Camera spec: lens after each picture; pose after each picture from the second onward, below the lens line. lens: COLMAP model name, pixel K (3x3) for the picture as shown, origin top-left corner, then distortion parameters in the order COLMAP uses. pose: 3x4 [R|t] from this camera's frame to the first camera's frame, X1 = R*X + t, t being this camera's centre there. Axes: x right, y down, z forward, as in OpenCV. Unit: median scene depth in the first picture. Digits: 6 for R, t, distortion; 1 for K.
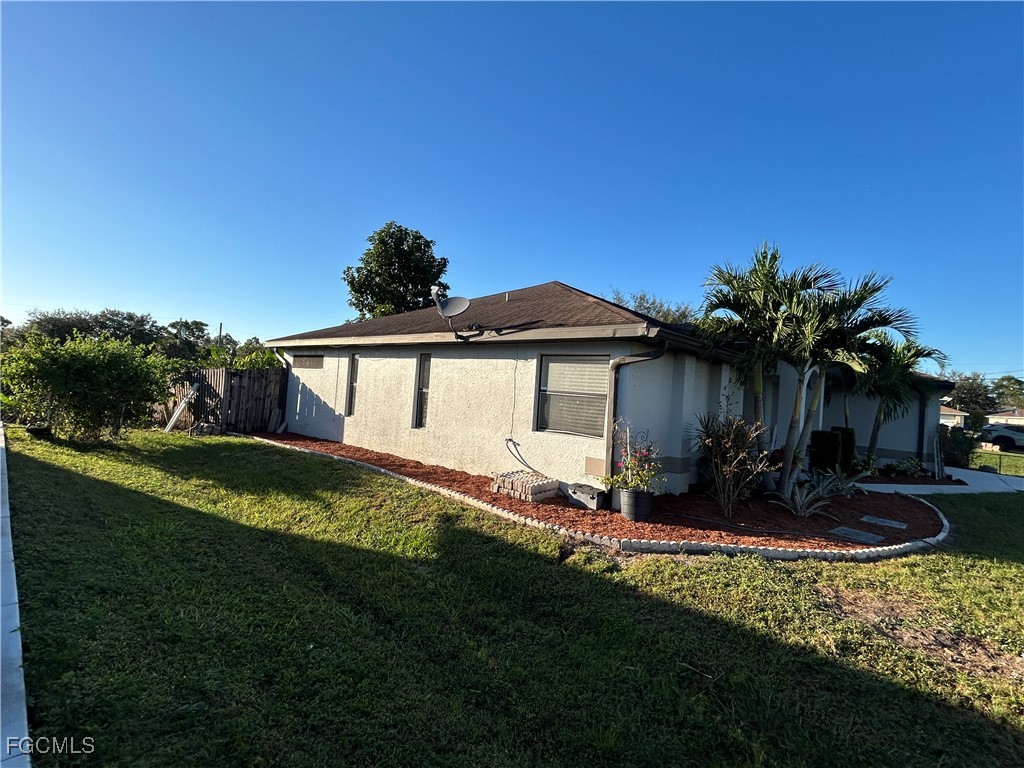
lens RADIAL K [[452.6, 0, 512.0], [0, 452.6, 384.0], [0, 0, 1]] dist [0.015970, -0.000052]
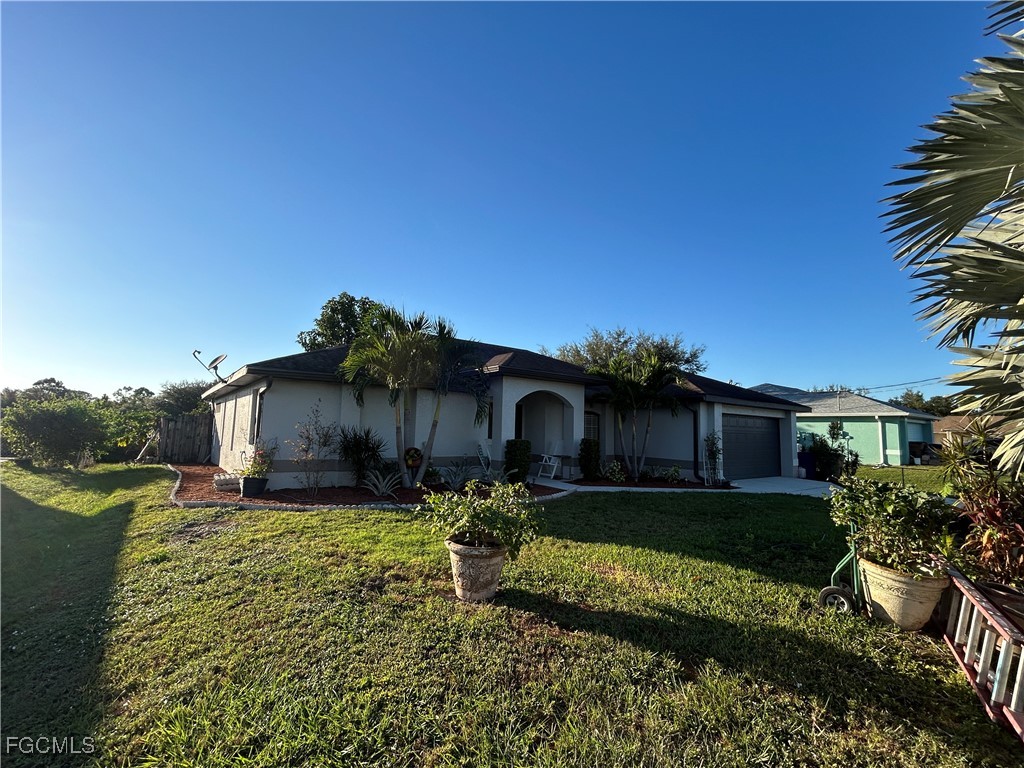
lens RADIAL K [[452.6, 0, 512.0], [0, 452.6, 384.0], [0, 0, 1]] dist [0.015970, -0.000052]
pose [[0.980732, -0.061742, -0.185343, 0.616264], [0.043305, 0.993849, -0.101930, 0.052480], [0.190497, 0.091940, 0.977373, -0.143172]]
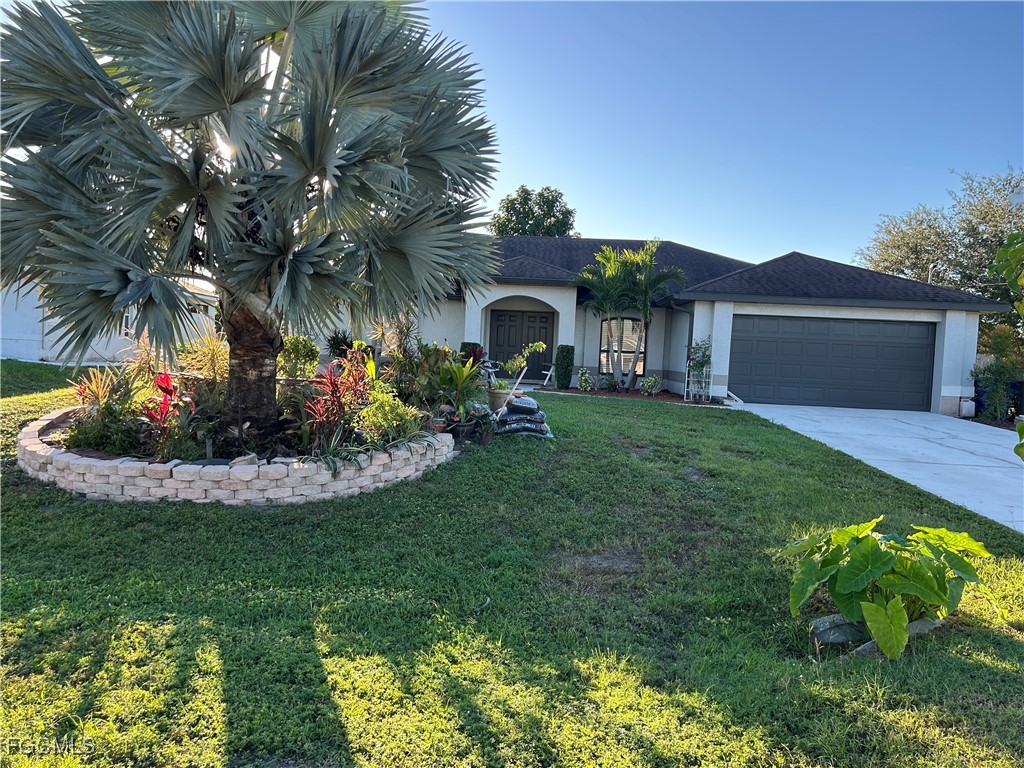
lens RADIAL K [[780.2, 0, 512.0], [0, 780.2, 384.0], [0, 0, 1]] dist [0.102408, -0.119711]
pose [[0.656566, -0.016050, -0.754098, 1.676894], [0.005558, 0.999849, -0.016441, 0.179247], [0.754248, 0.006603, 0.656557, -0.256131]]
